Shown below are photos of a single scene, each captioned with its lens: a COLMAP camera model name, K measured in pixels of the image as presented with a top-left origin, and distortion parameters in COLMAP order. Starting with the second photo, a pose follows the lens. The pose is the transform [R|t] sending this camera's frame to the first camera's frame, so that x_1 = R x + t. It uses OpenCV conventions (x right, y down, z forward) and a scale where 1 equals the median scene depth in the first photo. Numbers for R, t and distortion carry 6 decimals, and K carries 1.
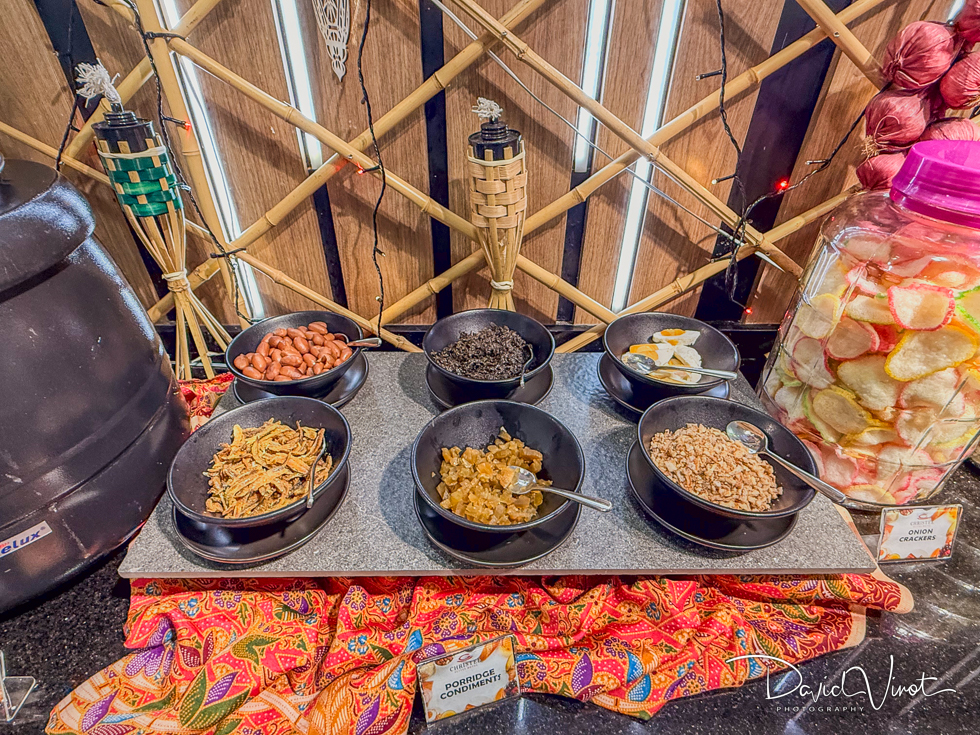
lens RADIAL K [[505.6, 0, 485.3], [0, 505.6, 368.1], [0, 0, 1]] dist [0.014778, -0.002881]
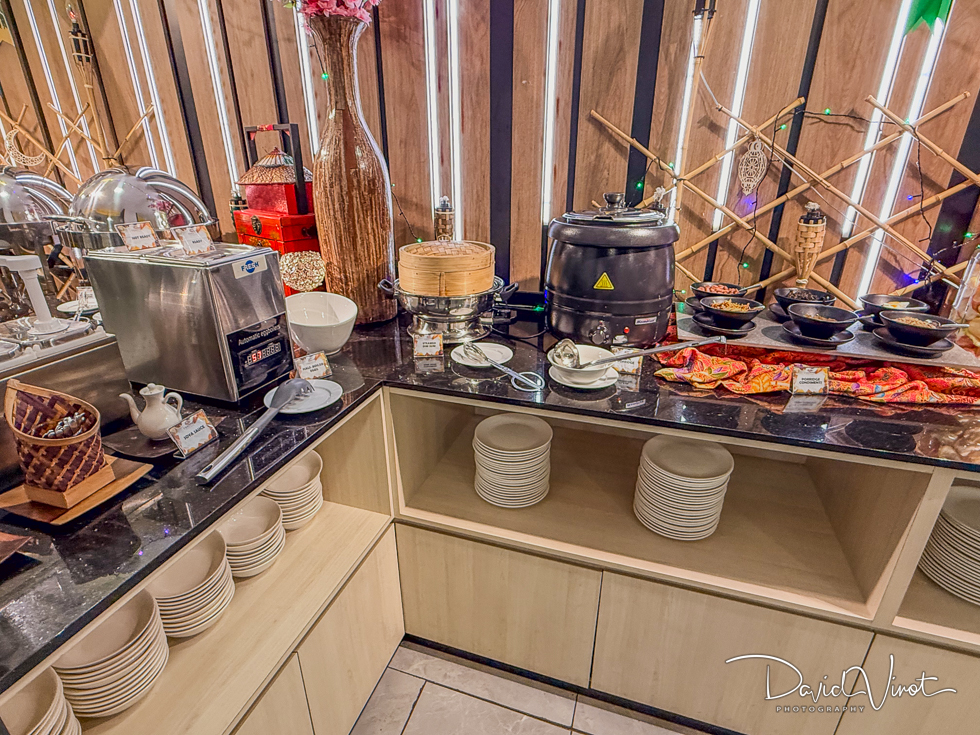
lens RADIAL K [[505.6, 0, 492.1], [0, 505.6, 366.6], [0, 0, 1]] dist [0.014778, -0.002881]
pose [[0.948507, 0.118407, -0.293794, -0.571720], [-0.184135, 0.960803, -0.207247, 0.932032], [0.257739, 0.250673, 0.933131, -1.370705]]
